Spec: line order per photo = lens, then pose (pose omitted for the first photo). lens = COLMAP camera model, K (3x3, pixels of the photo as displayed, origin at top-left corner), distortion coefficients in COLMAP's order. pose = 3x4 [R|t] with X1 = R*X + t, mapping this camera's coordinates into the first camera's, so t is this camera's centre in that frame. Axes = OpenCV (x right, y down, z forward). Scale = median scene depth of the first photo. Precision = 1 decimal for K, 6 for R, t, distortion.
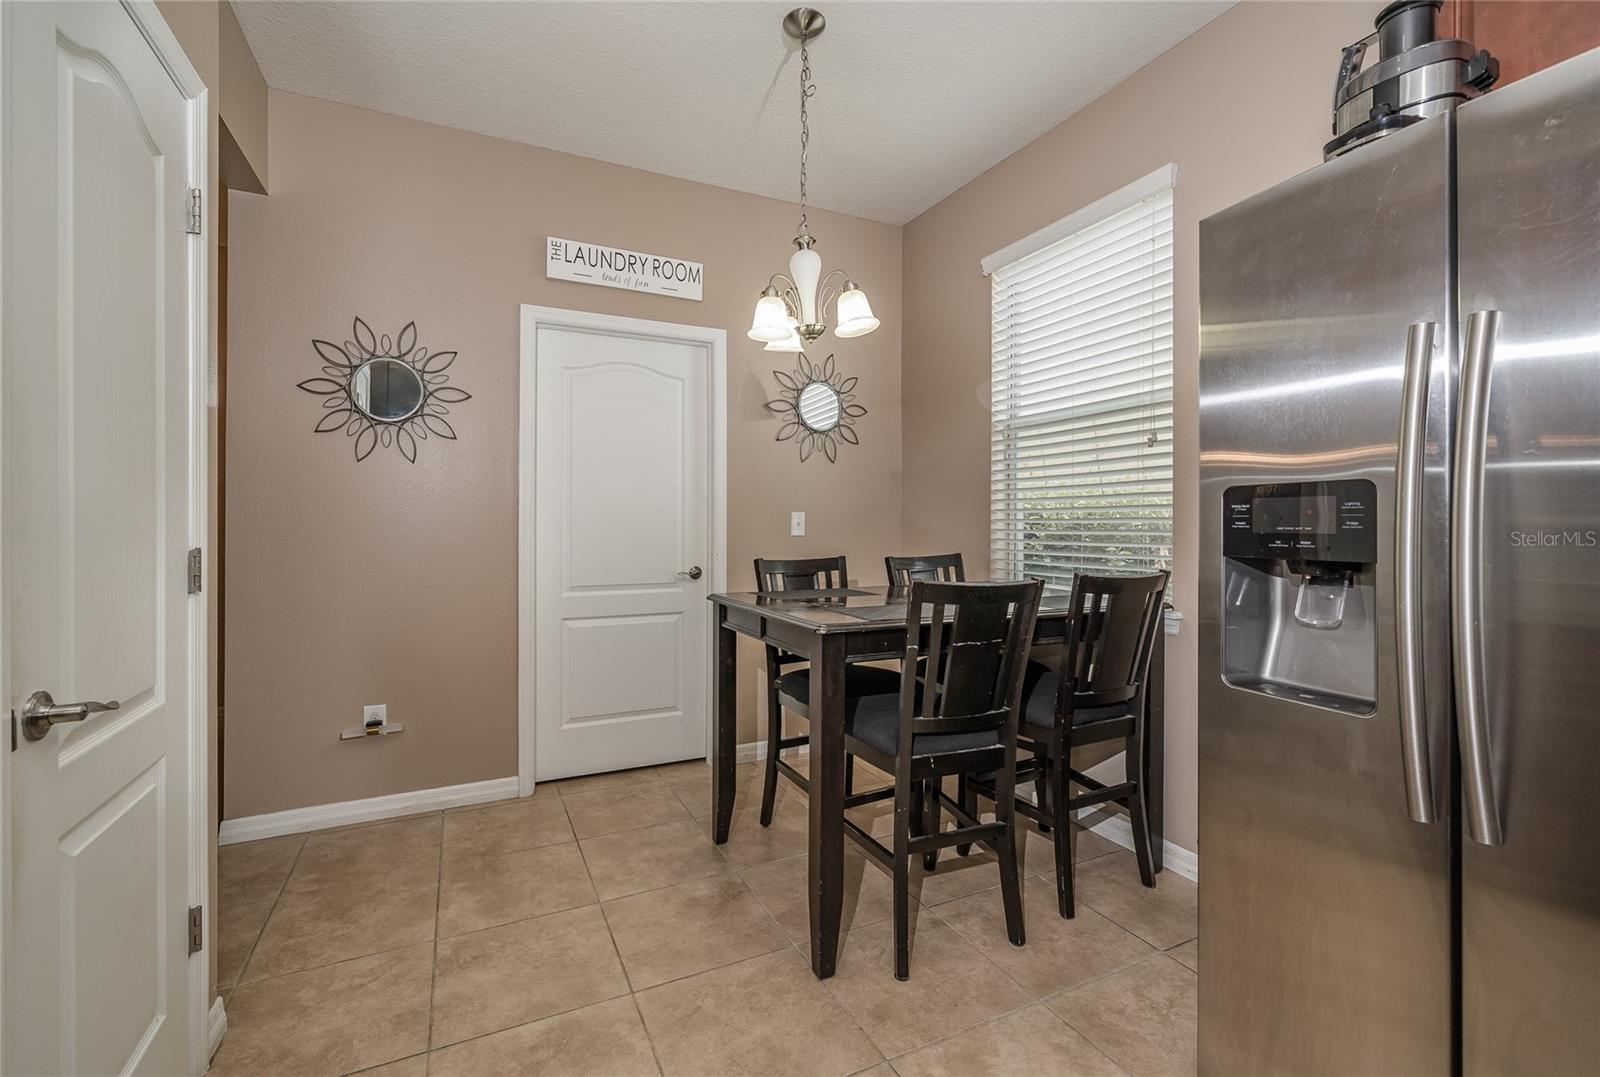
lens RADIAL K [[678.4, 0, 790.8], [0, 678.4, 529.9], [0, 0, 1]] dist [-0.000693, -0.000583]
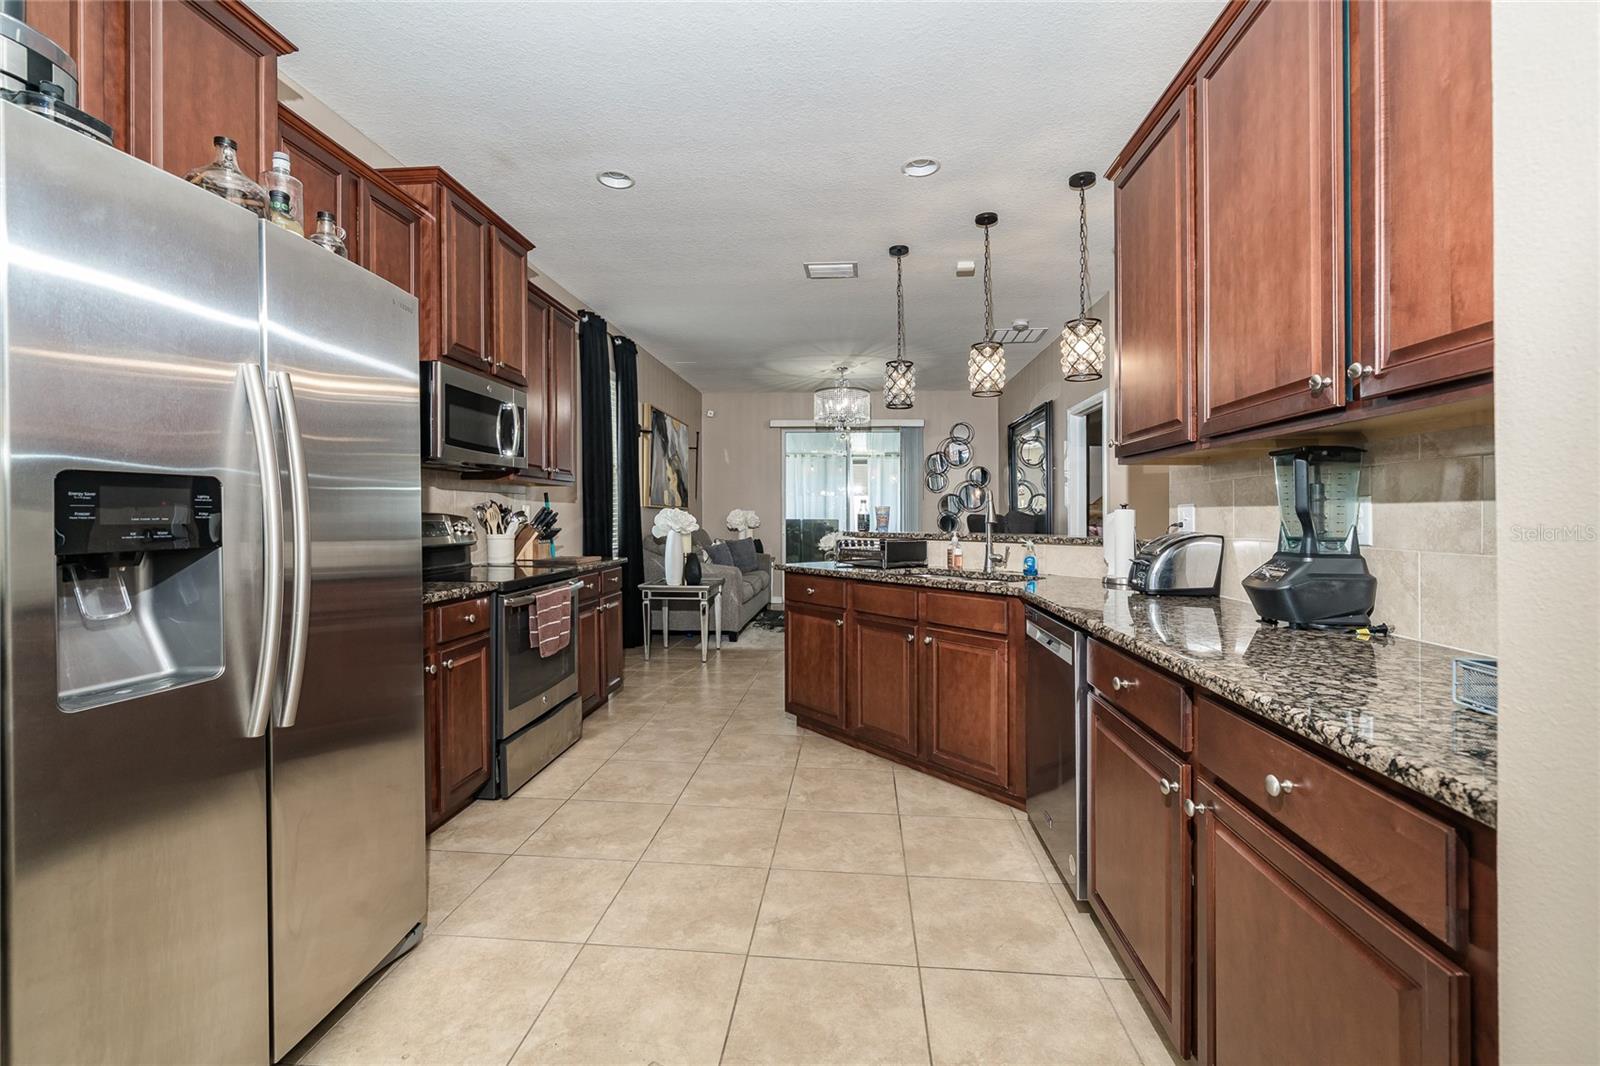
lens RADIAL K [[678.4, 0, 798.8], [0, 678.4, 520.0], [0, 0, 1]] dist [-0.000693, -0.000583]
pose [[-0.857433, -0.008458, 0.514526, -0.248473], [0.001158, 0.999831, 0.018365, -0.007995], [-0.514594, 0.016343, -0.857278, 0.587743]]
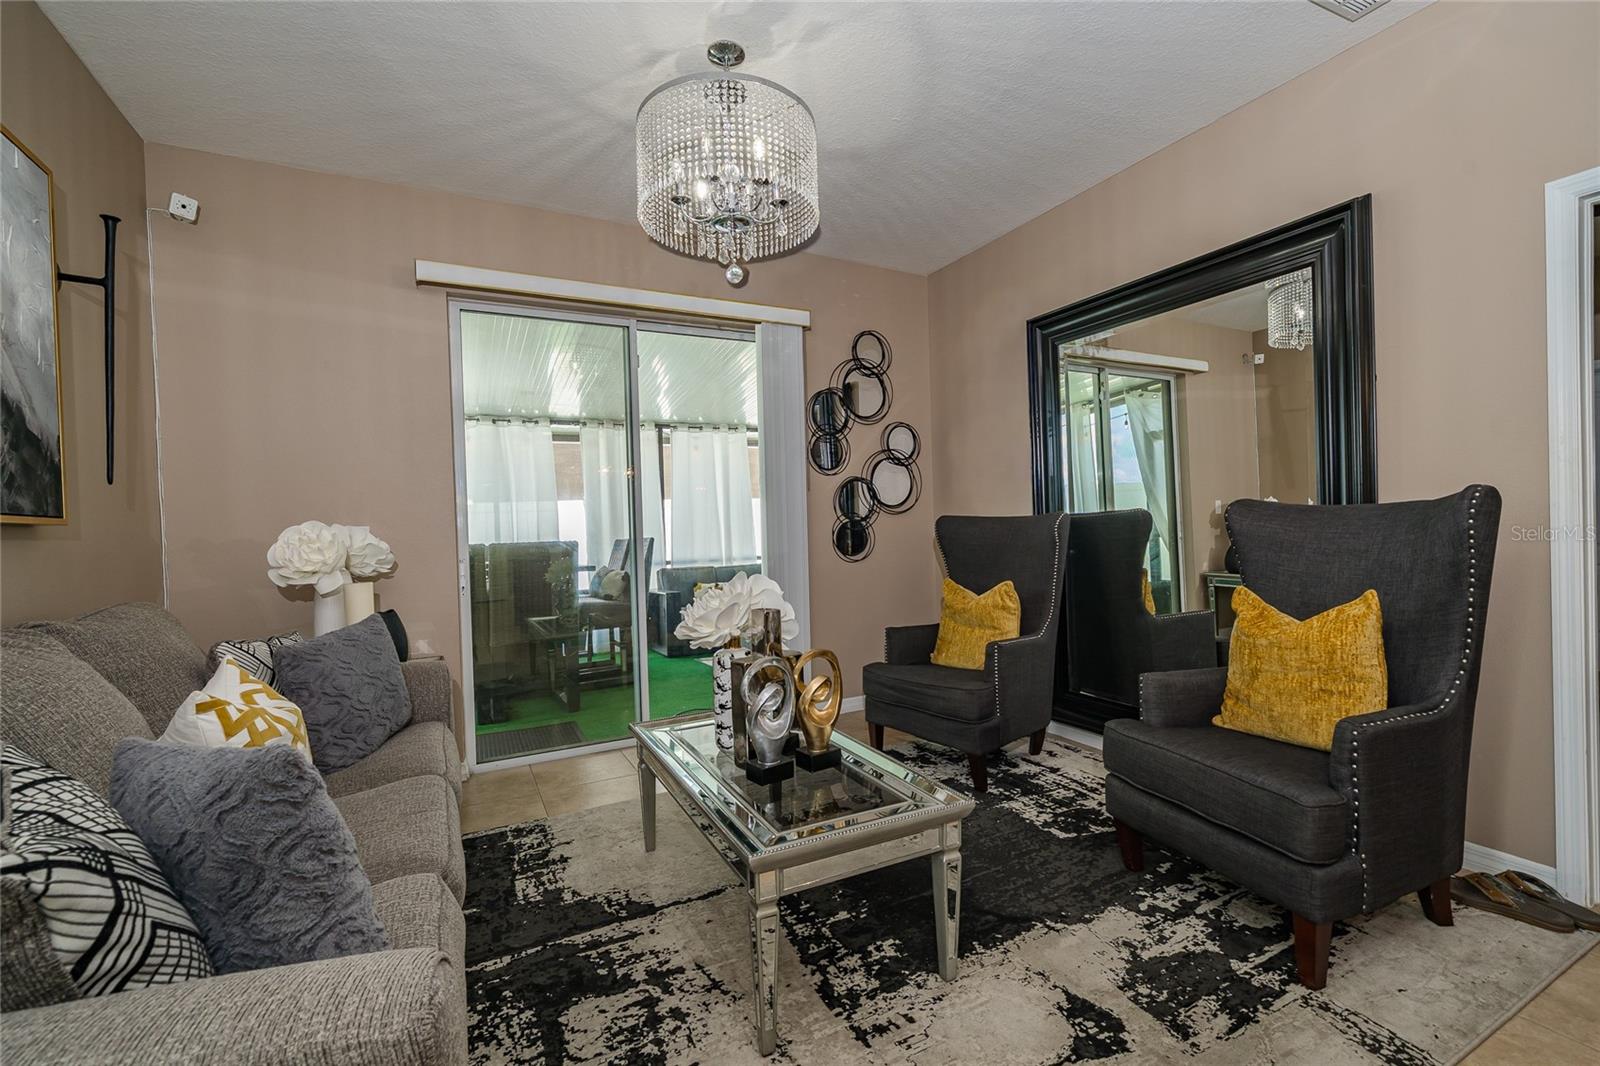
lens RADIAL K [[678.4, 0, 801.5], [0, 678.4, 531.6], [0, 0, 1]] dist [-0.000693, -0.000583]
pose [[-0.998903, 0.032938, -0.033278, 0.992299], [0.032181, 0.999216, 0.023039, 0.013729], [0.034011, 0.021943, -0.999181, -1.030250]]
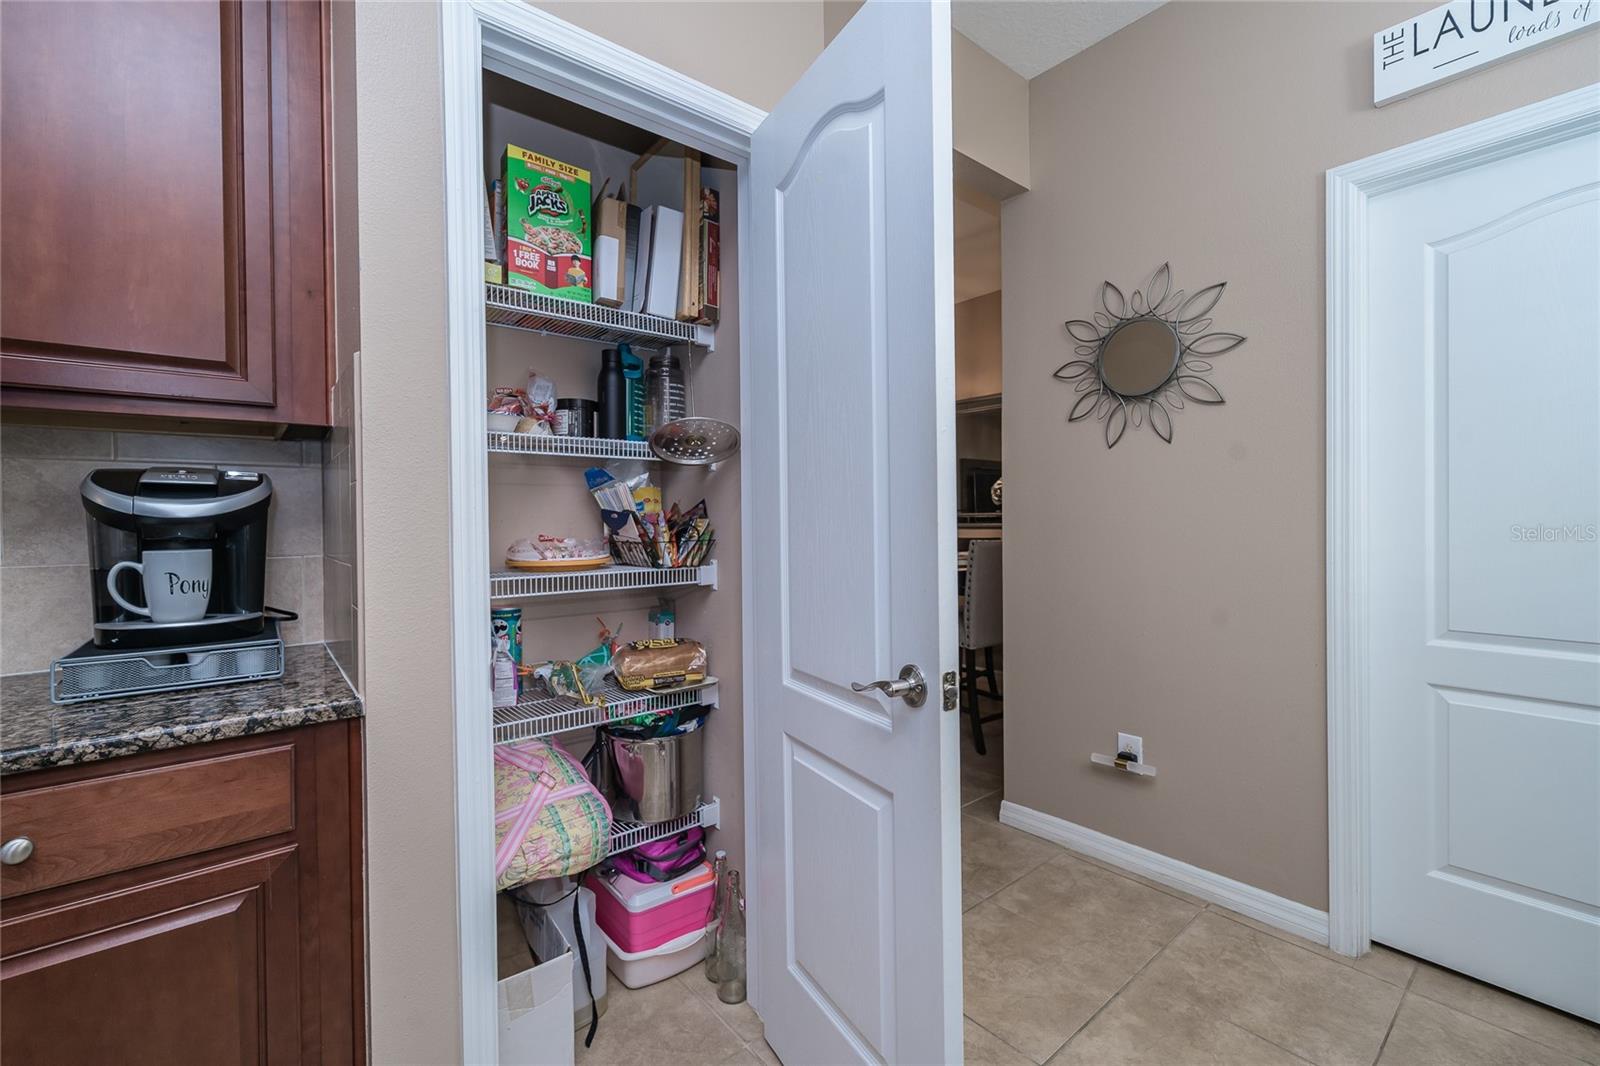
lens RADIAL K [[678.4, 0, 790.1], [0, 678.4, 524.4], [0, 0, 1]] dist [-0.000693, -0.000583]
pose [[0.234772, 0.005469, -0.972035, 0.108491], [-0.002847, 0.999984, 0.004938, -0.006302], [0.972046, 0.001608, 0.234784, 0.402485]]
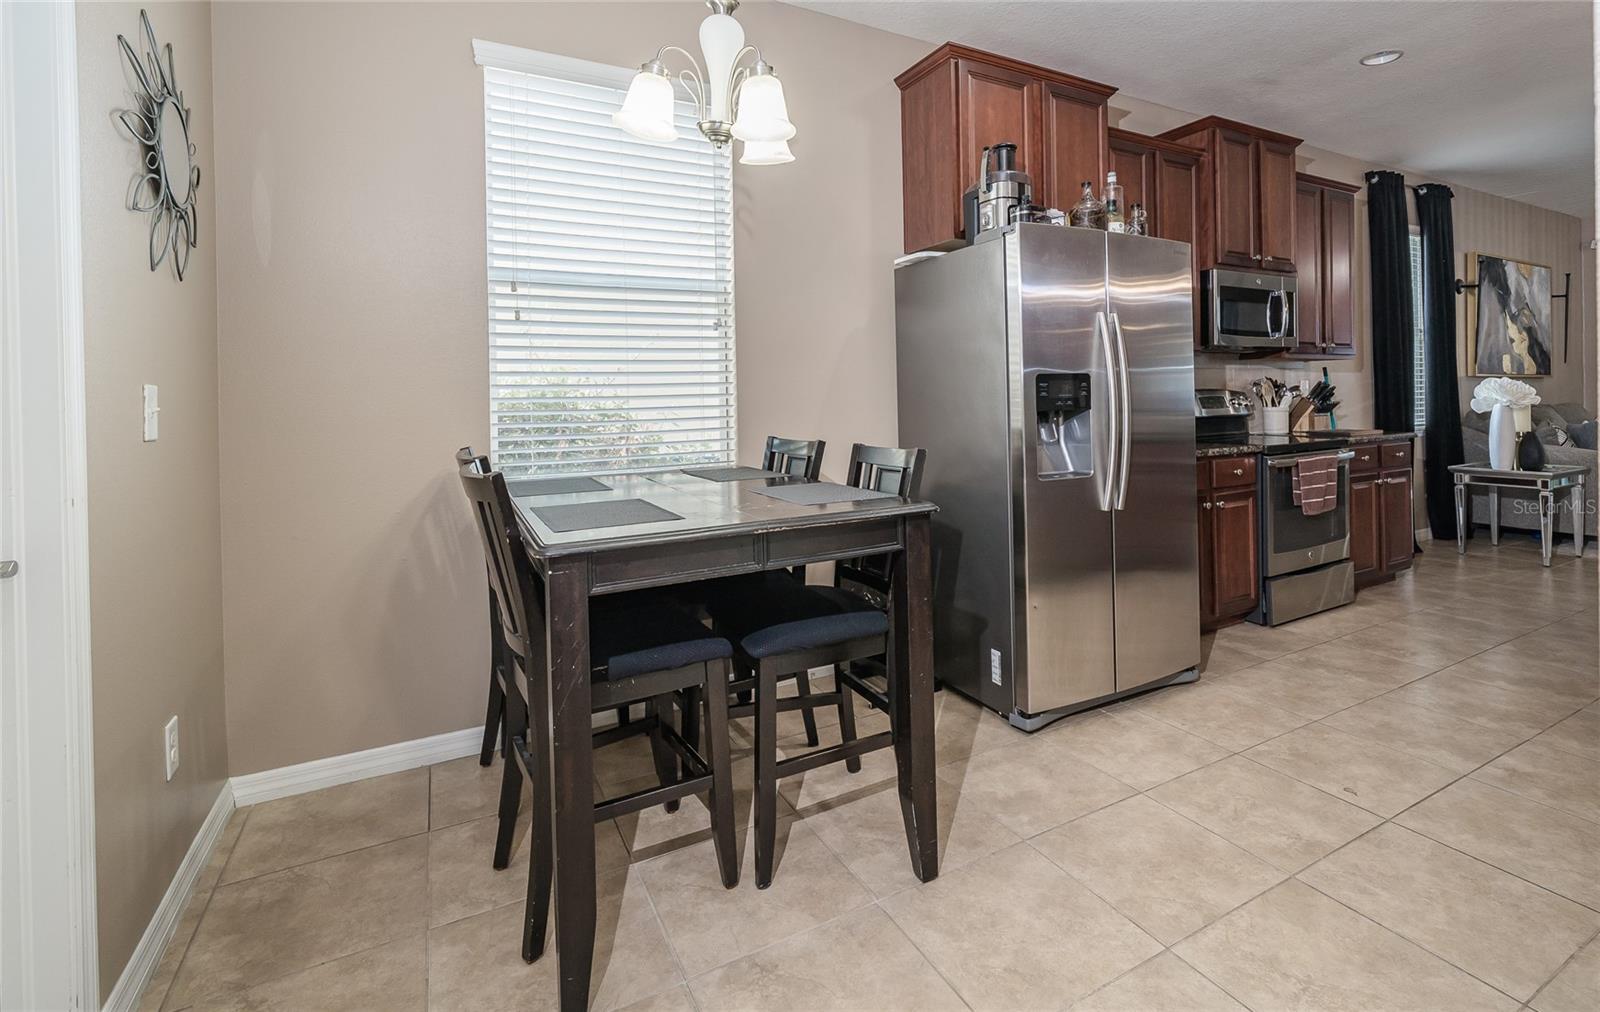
lens RADIAL K [[767.9, 0, 868.6], [0, 767.9, 401.5], [0, 0, 1]] dist [-0.004472, 0.000056]
pose [[-0.082738, -0.009567, 0.996525, -0.673636], [0.027042, 0.999564, 0.011842, -0.012015], [-0.996204, 0.027928, -0.082444, 0.776582]]
